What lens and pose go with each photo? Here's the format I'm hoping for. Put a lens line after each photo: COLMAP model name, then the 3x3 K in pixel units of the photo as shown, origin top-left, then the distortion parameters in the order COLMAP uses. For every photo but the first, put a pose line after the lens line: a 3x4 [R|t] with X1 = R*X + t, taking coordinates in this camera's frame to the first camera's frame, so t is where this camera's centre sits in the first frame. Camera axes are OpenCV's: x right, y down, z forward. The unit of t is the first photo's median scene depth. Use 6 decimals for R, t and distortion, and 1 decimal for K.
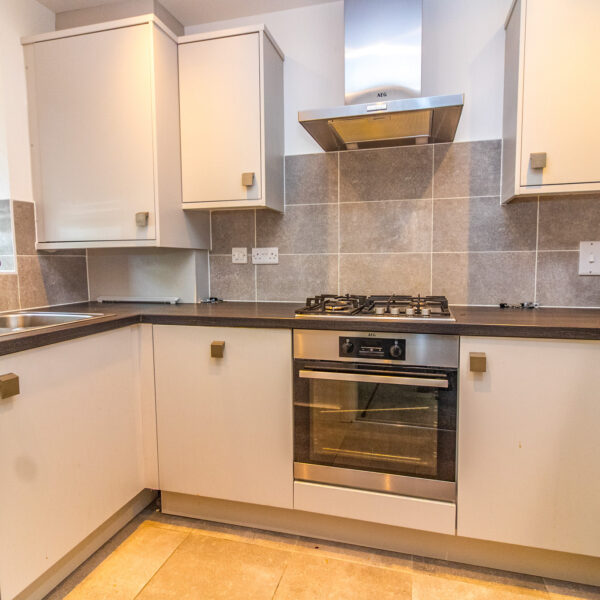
lens RADIAL K [[416.1, 0, 299.7], [0, 416.1, 298.4], [0, 0, 1]] dist [0.007881, -0.001238]
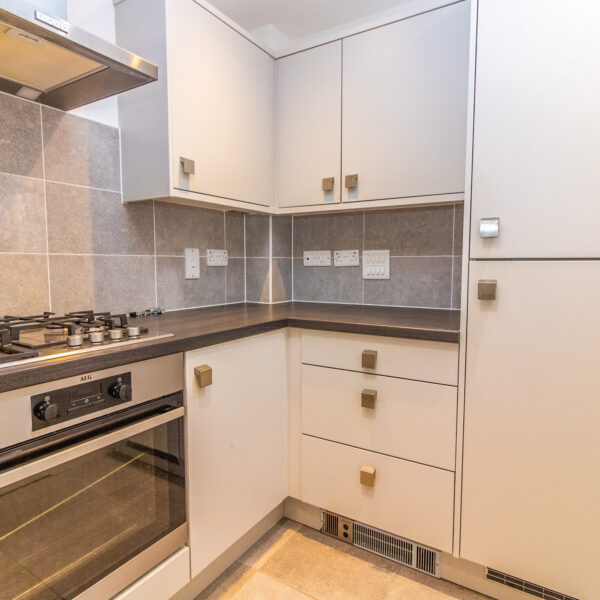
lens RADIAL K [[416.1, 0, 299.1], [0, 416.1, 300.2], [0, 0, 1]] dist [0.007881, -0.001238]
pose [[0.288691, -0.075017, 0.954479, -0.274415], [0.085189, 0.994984, 0.052434, -0.031273], [-0.953625, 0.066174, 0.293633, 0.388010]]
